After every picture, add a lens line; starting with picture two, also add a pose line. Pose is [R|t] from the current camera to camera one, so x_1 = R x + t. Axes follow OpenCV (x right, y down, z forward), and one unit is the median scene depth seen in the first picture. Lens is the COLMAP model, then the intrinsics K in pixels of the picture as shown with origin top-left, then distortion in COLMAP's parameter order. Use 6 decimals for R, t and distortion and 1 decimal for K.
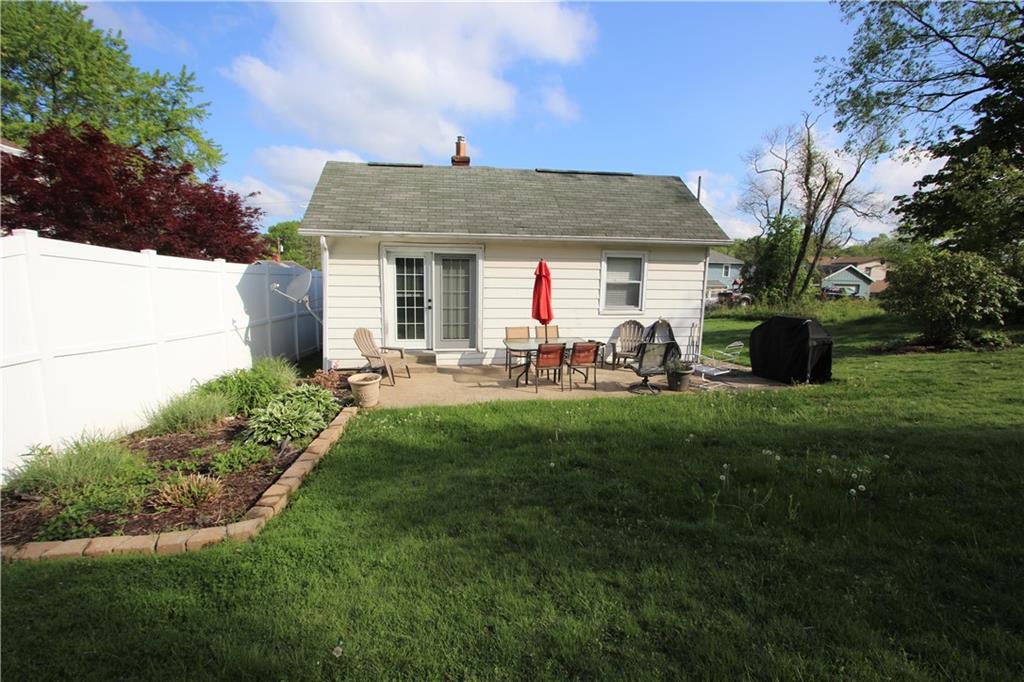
lens RADIAL K [[473.8, 0, 510.1], [0, 473.8, 347.9], [0, 0, 1]] dist [-0.021624, 0.003688]
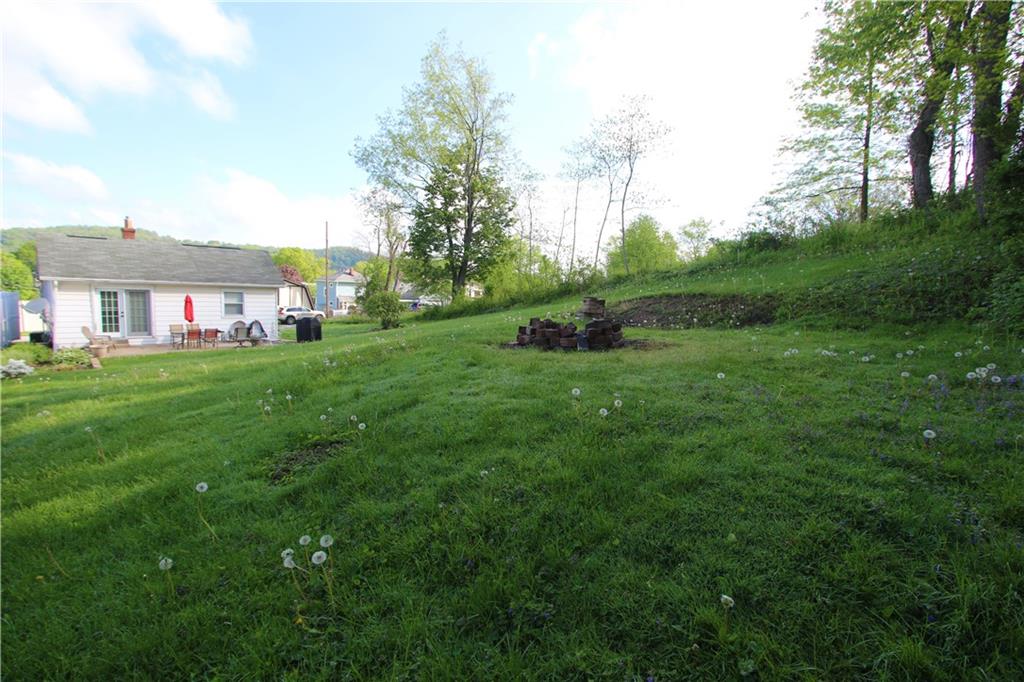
lens RADIAL K [[473.8, 0, 510.1], [0, 473.8, 347.9], [0, 0, 1]] dist [-0.021624, 0.003688]
pose [[0.791923, -0.052040, 0.608400, -0.081578], [0.067338, 0.997728, -0.002310, 0.161756], [-0.606897, 0.042798, 0.793627, -1.539007]]
